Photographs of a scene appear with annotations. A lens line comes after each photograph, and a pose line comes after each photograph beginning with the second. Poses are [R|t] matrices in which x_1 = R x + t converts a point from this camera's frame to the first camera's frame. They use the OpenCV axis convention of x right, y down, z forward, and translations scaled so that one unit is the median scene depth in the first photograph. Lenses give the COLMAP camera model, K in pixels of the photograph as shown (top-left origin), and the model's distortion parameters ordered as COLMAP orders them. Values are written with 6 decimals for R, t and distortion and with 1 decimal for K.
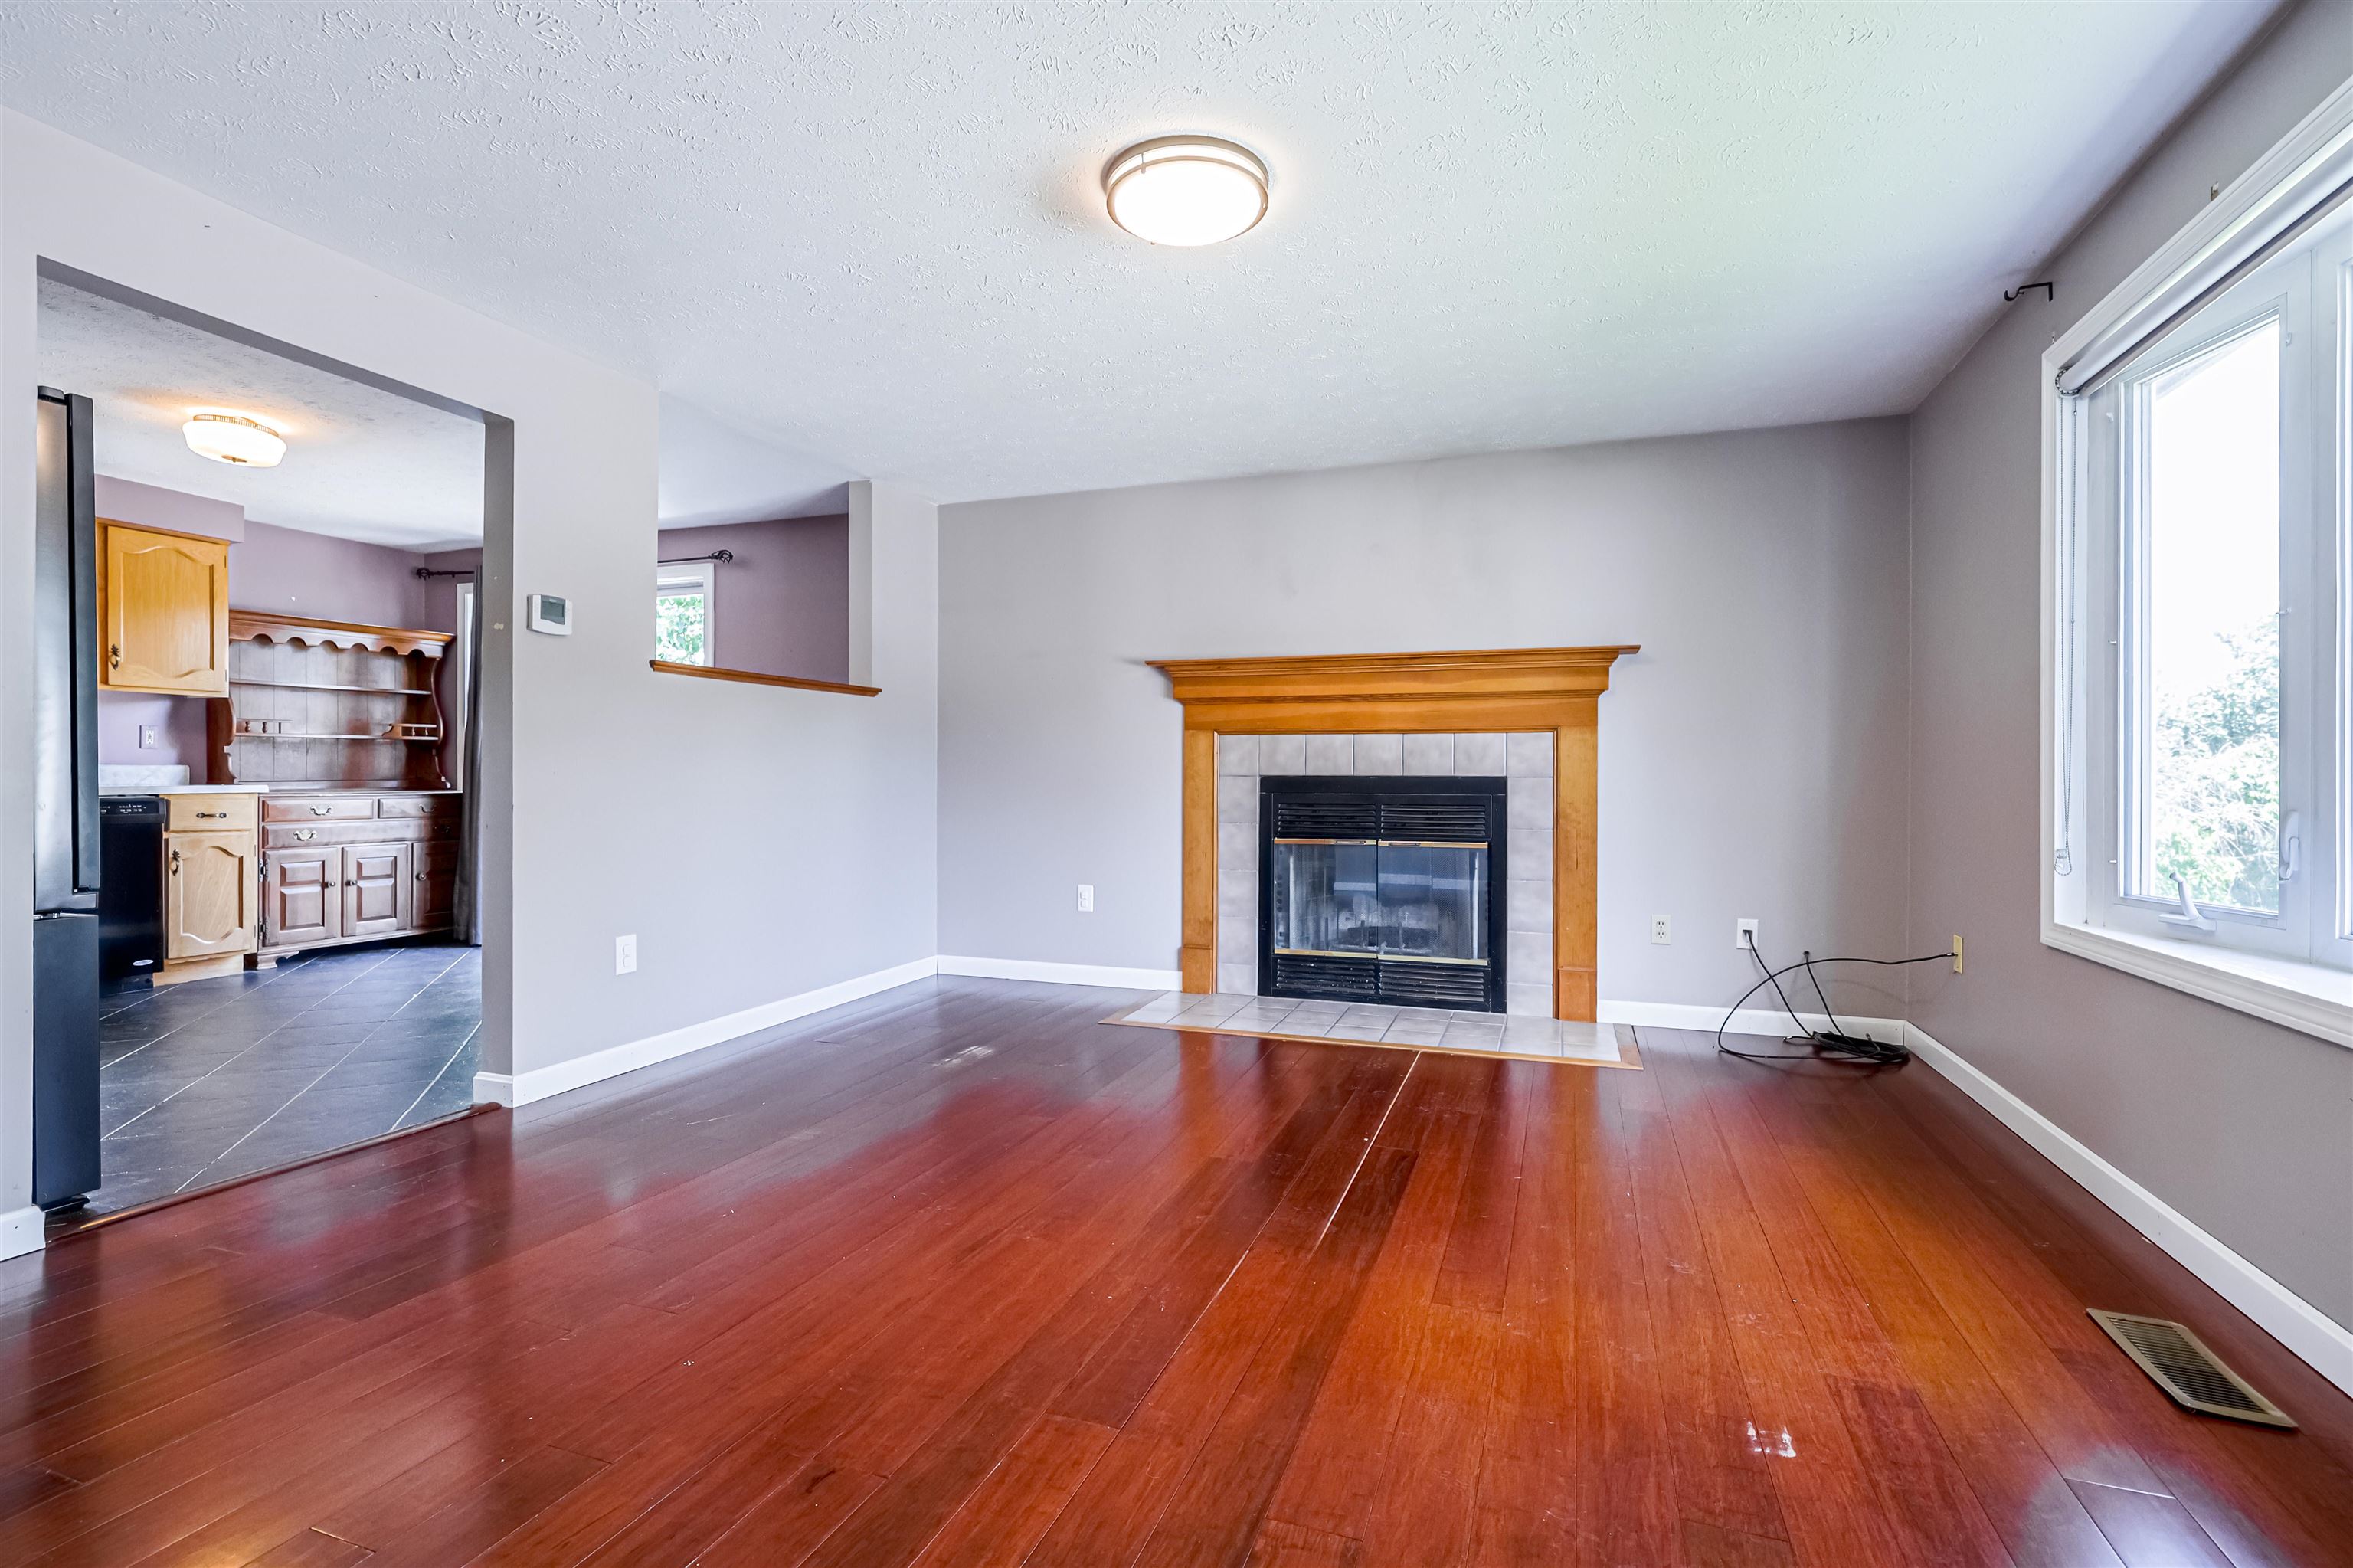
lens RADIAL K [[1065.9, 0, 1176.5], [0, 1065.9, 784.0], [0, 0, 1]] dist [-0.000464, -0.000269]
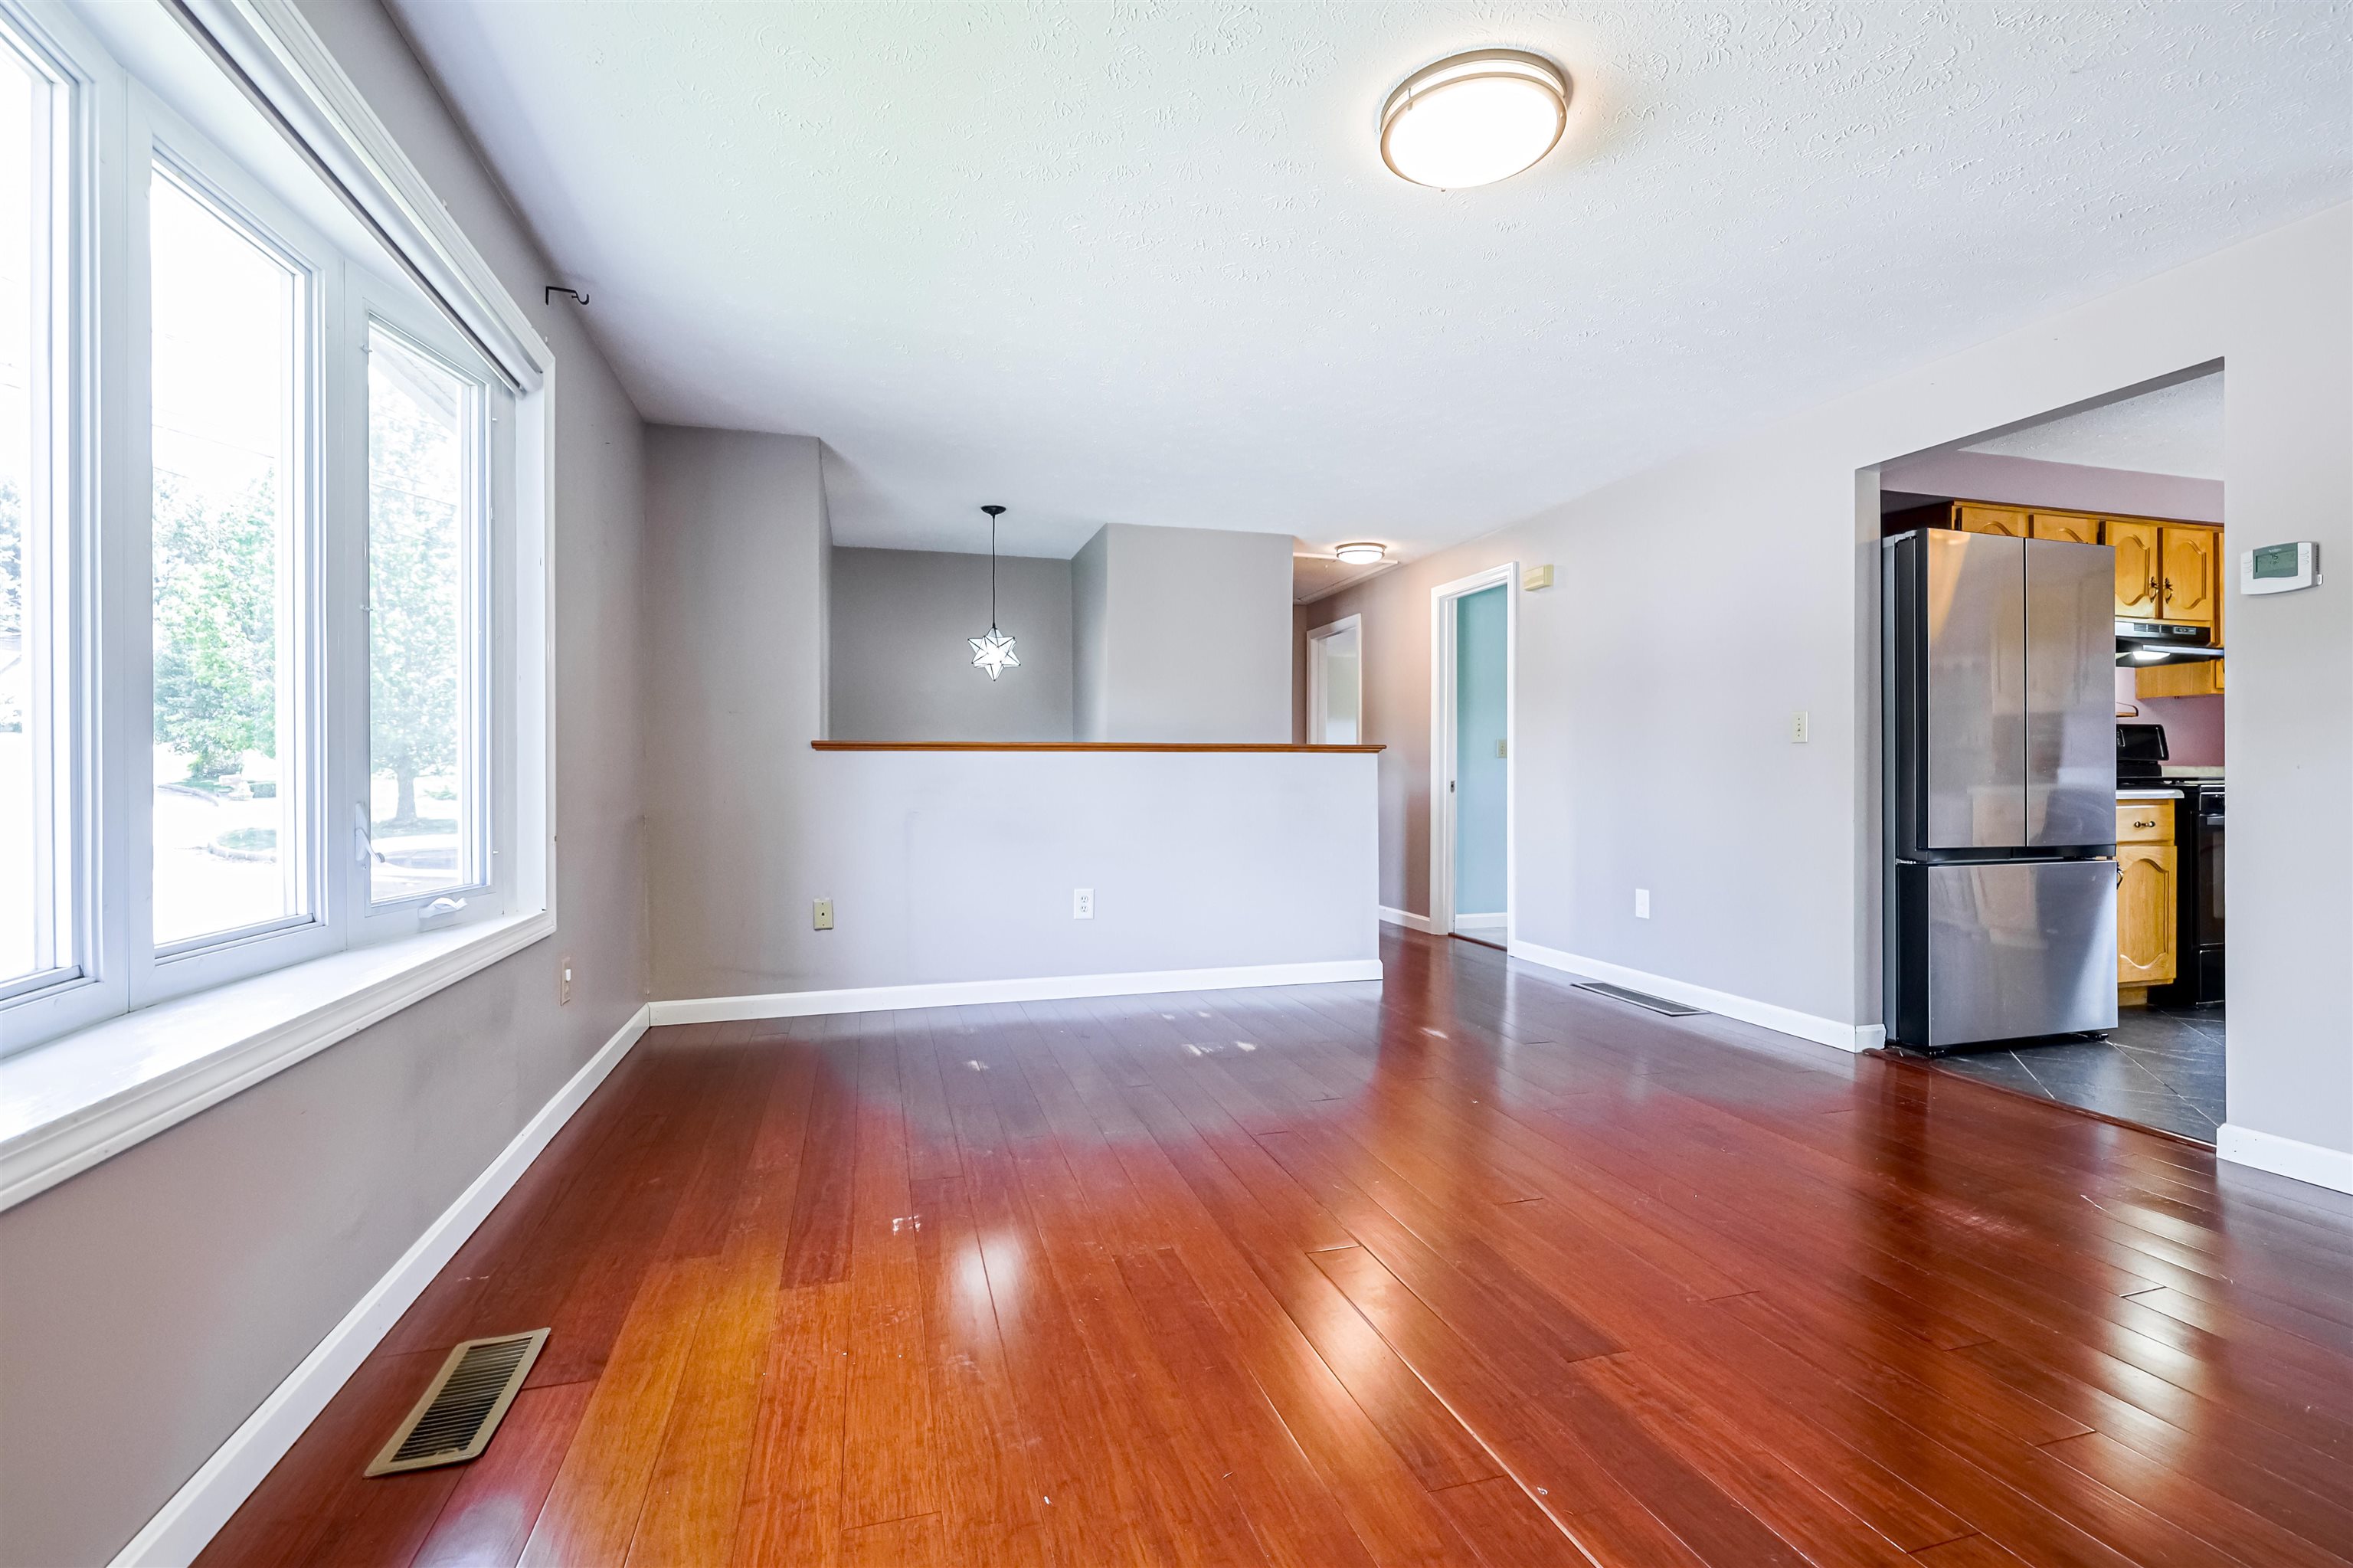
lens RADIAL K [[1053.9, 0, 1183.8], [0, 1053.9, 783.1], [0, 0, 1]] dist [0.000014, -0.000322]
pose [[-0.799736, 0.001692, -0.600349, 0.310921], [-0.001741, 0.999985, 0.005138, -0.000921], [0.600349, 0.005155, -0.799722, 0.662602]]
